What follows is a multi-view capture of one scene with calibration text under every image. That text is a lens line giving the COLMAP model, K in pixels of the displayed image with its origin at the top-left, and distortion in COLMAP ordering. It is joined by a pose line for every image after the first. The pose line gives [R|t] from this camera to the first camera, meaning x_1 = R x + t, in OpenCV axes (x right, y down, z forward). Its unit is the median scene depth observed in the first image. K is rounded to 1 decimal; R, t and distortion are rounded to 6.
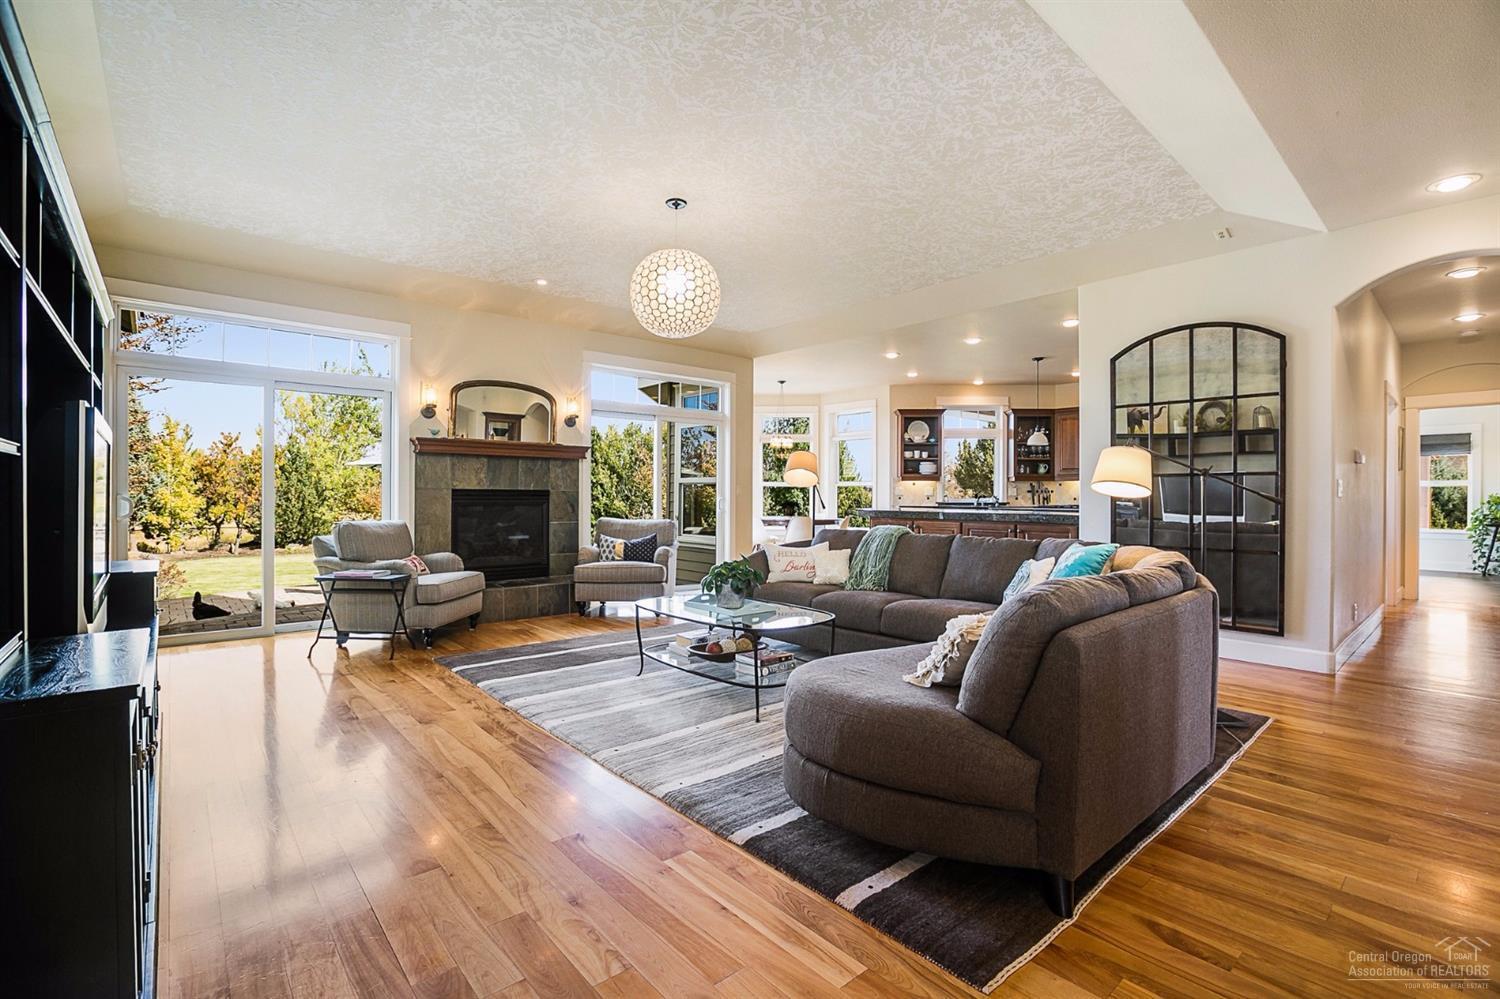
lens RADIAL K [[679.8, 0, 750.0], [0, 679.8, 499.5], [0, 0, 1]] dist [-0.038045, 0.000034]
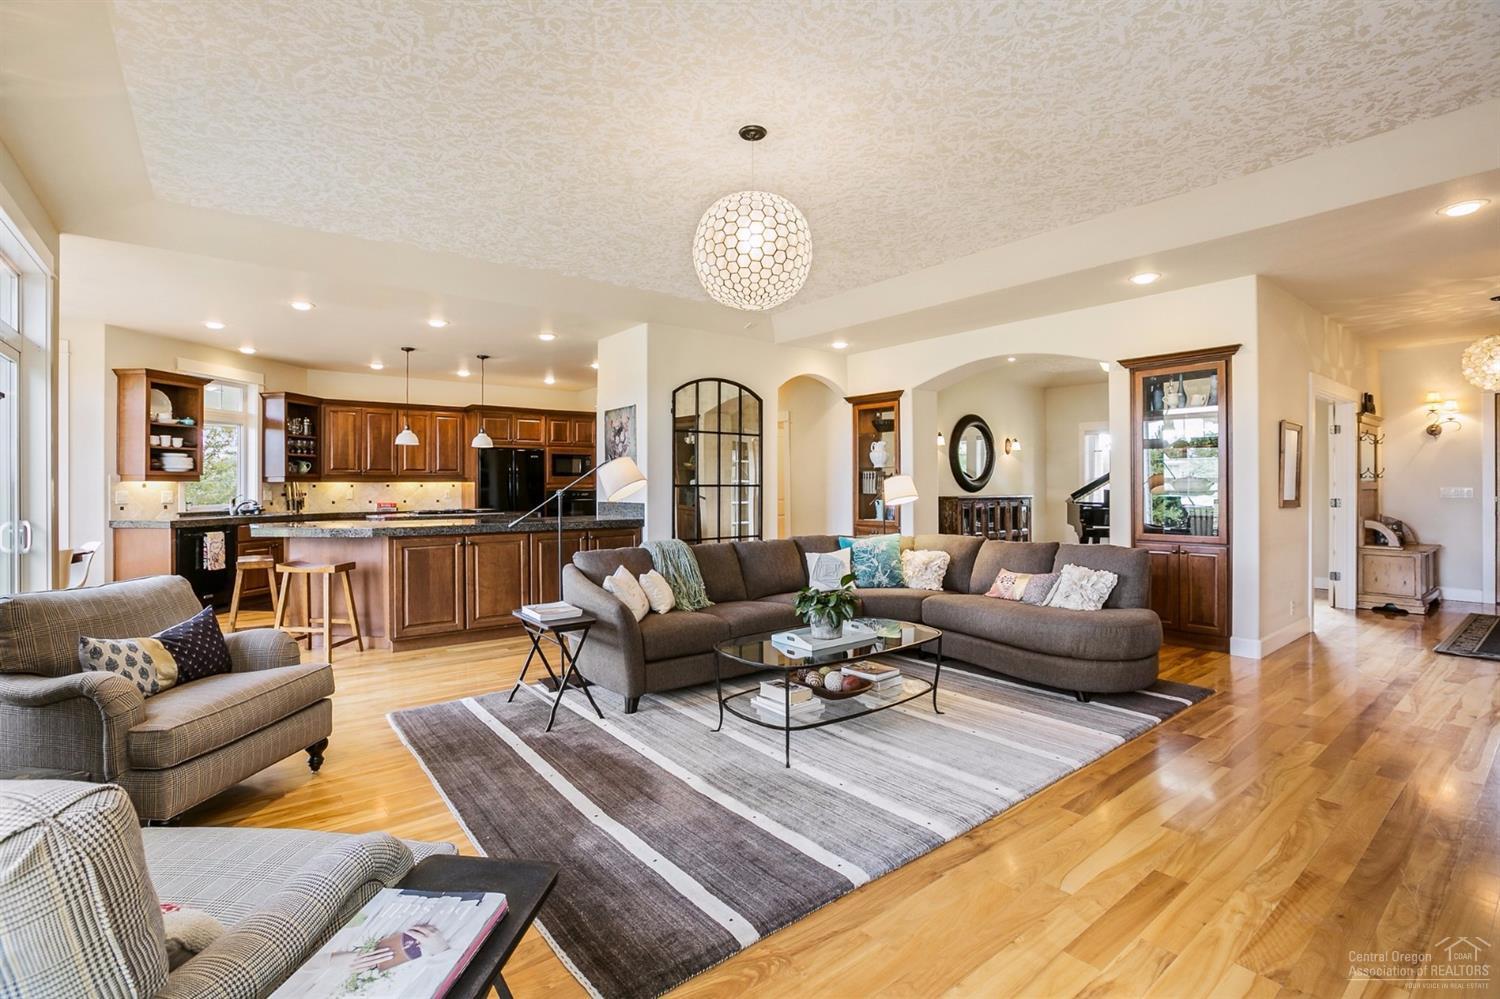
lens RADIAL K [[686.2, 0, 753.9], [0, 686.2, 488.2], [0, 0, 1]] dist [-0.038752, -0.000059]
pose [[0.062062, -0.005765, 0.998056, -0.814386], [0.011392, 0.999922, 0.005068, -0.040494], [-0.998007, 0.011055, 0.062122, 0.887995]]
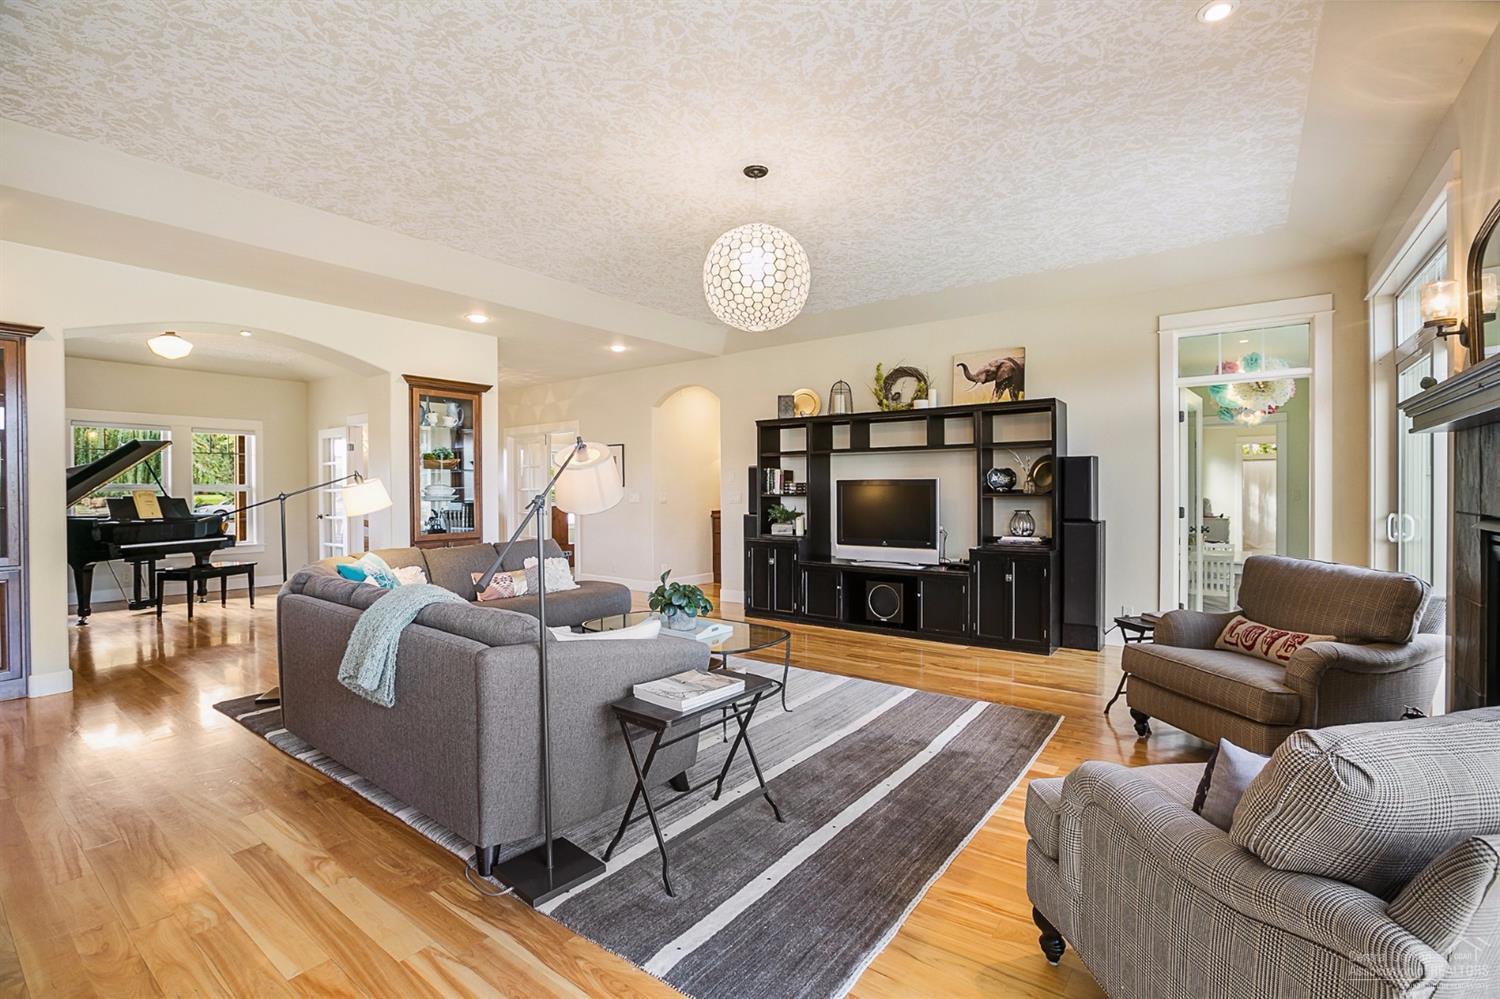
lens RADIAL K [[679.8, 0, 750.0], [0, 679.8, 499.5], [0, 0, 1]] dist [-0.038045, 0.000034]
pose [[-0.979729, 0.006547, -0.200219, 0.064356], [0.002026, 0.999738, 0.022778, -0.046209], [0.200316, 0.021911, -0.979486, 1.703178]]
